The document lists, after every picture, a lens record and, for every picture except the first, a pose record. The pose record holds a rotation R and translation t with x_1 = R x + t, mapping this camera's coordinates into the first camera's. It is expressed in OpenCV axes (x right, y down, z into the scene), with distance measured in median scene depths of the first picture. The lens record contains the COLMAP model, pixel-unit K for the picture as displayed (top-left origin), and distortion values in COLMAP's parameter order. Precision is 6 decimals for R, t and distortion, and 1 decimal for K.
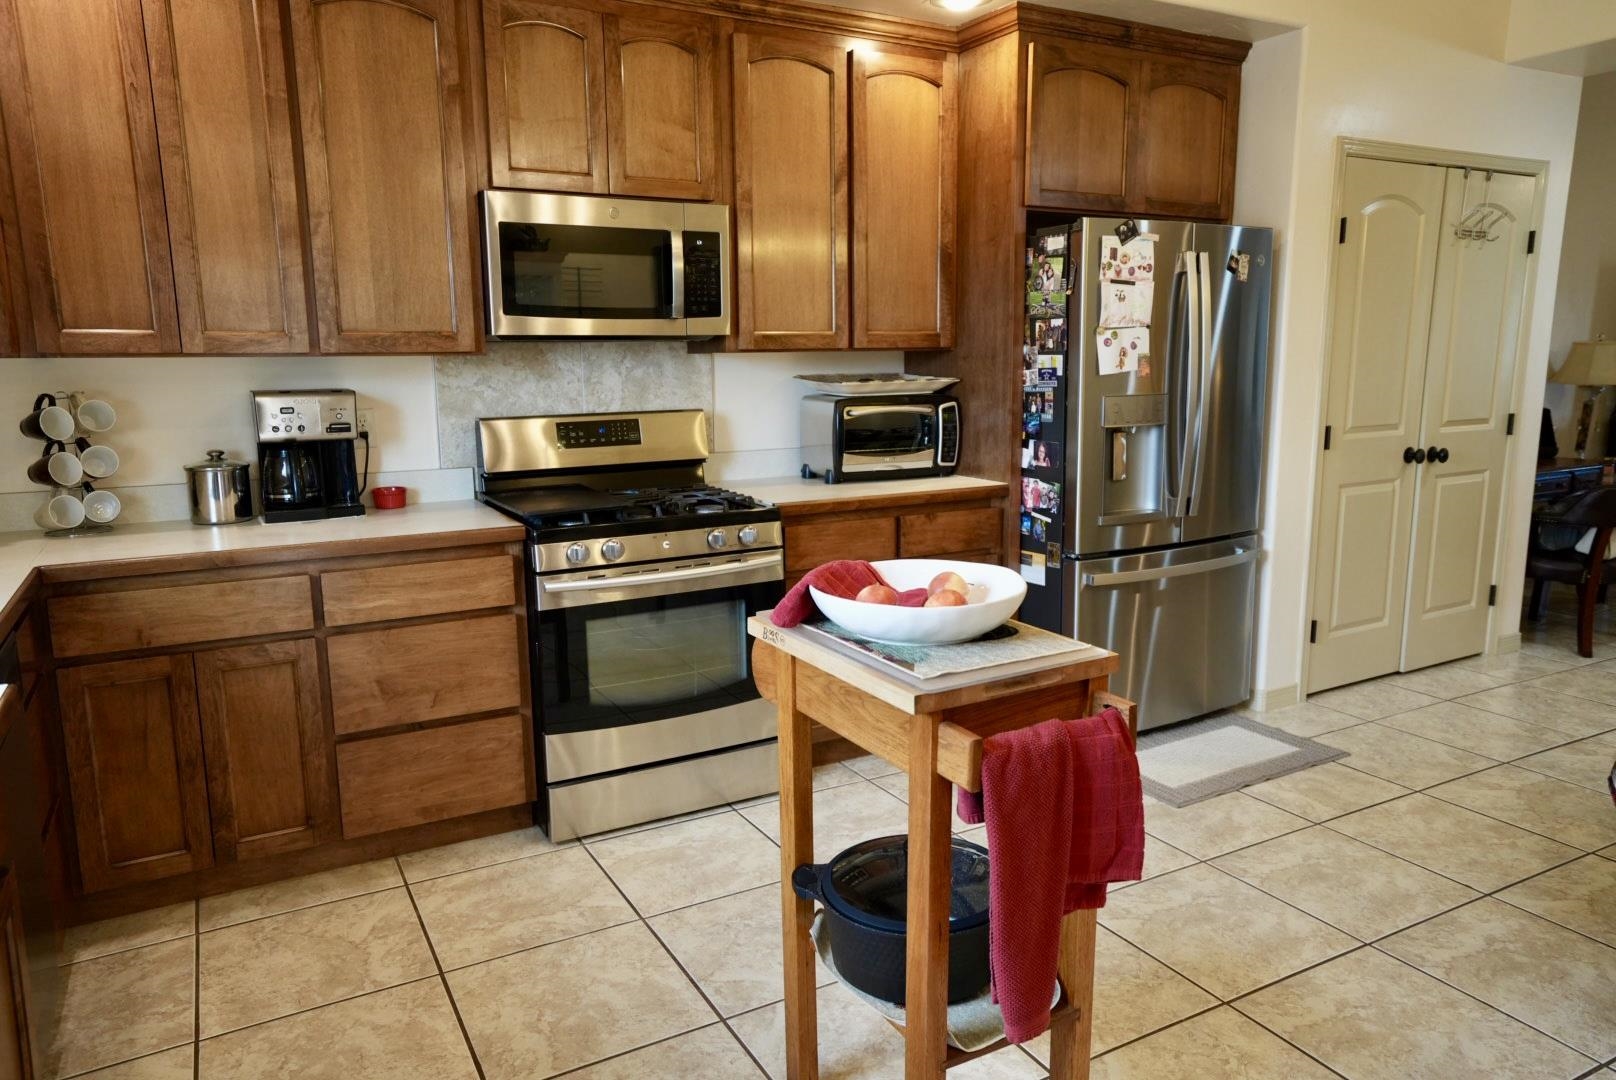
lens RADIAL K [[1083.8, 0, 810.1], [0, 1083.8, 544.1], [0, 0, 1]] dist [0.005940, 0.016405]
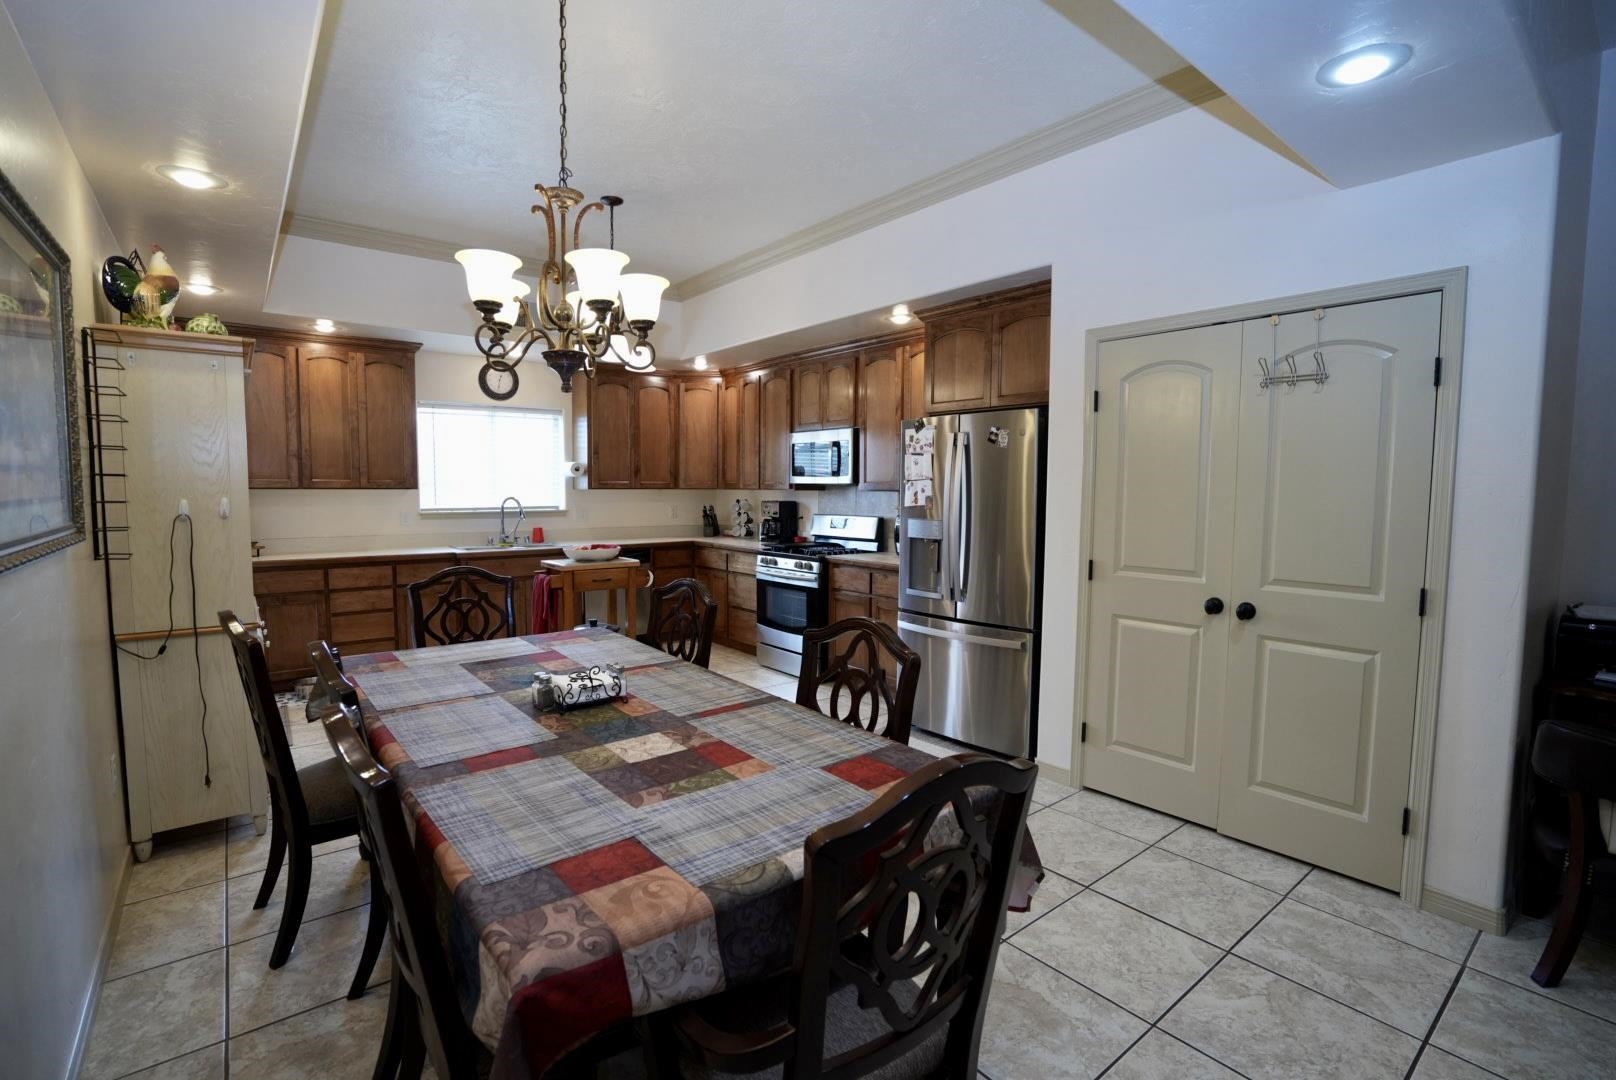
lens RADIAL K [[735.7, 0, 803.0], [0, 735.7, 542.8], [0, 0, 1]] dist [-0.043607, 0.010025]
pose [[0.168350, 0.083846, -0.982155, 1.427568], [-0.180566, 0.982140, 0.052895, -0.132357], [0.969048, 0.168439, 0.180483, 0.639361]]
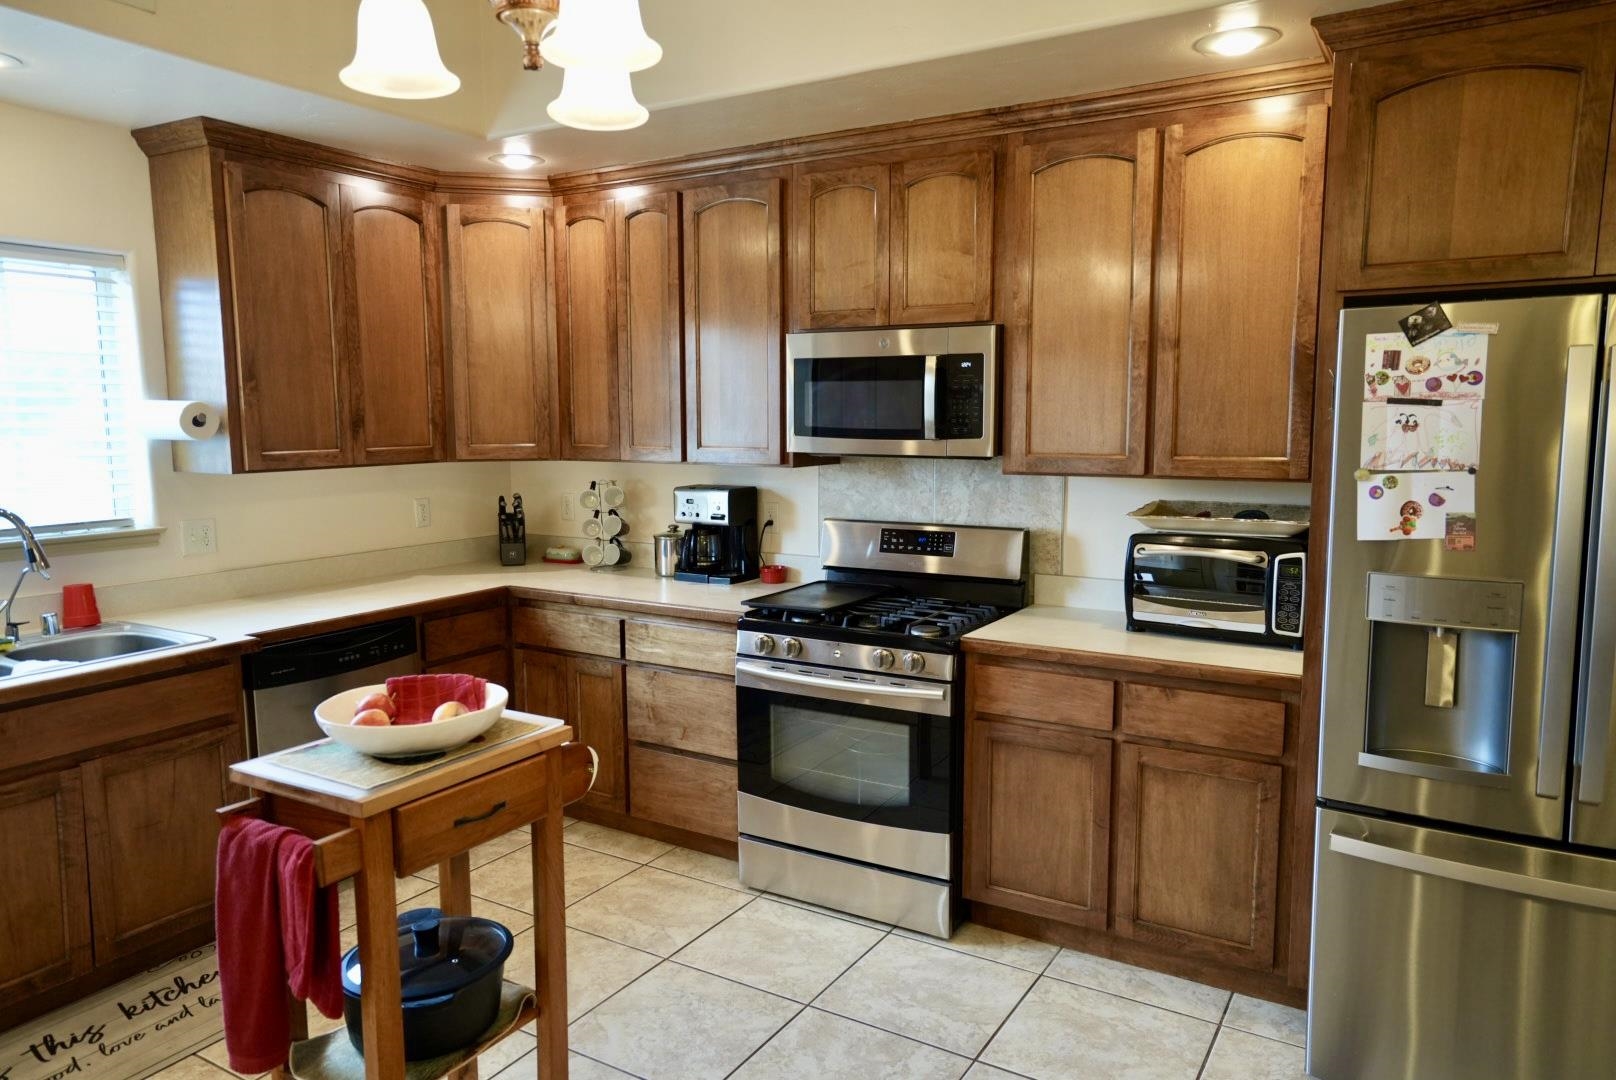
lens RADIAL K [[1083.8, 0, 805.6], [0, 1083.8, 548.8], [0, 0, 1]] dist [0.005940, 0.016405]
pose [[0.498303, 0.117634, -0.858986, 0.676827], [-0.154513, 0.986941, 0.045523, -0.129714], [0.853123, 0.110040, 0.509972, 0.374939]]
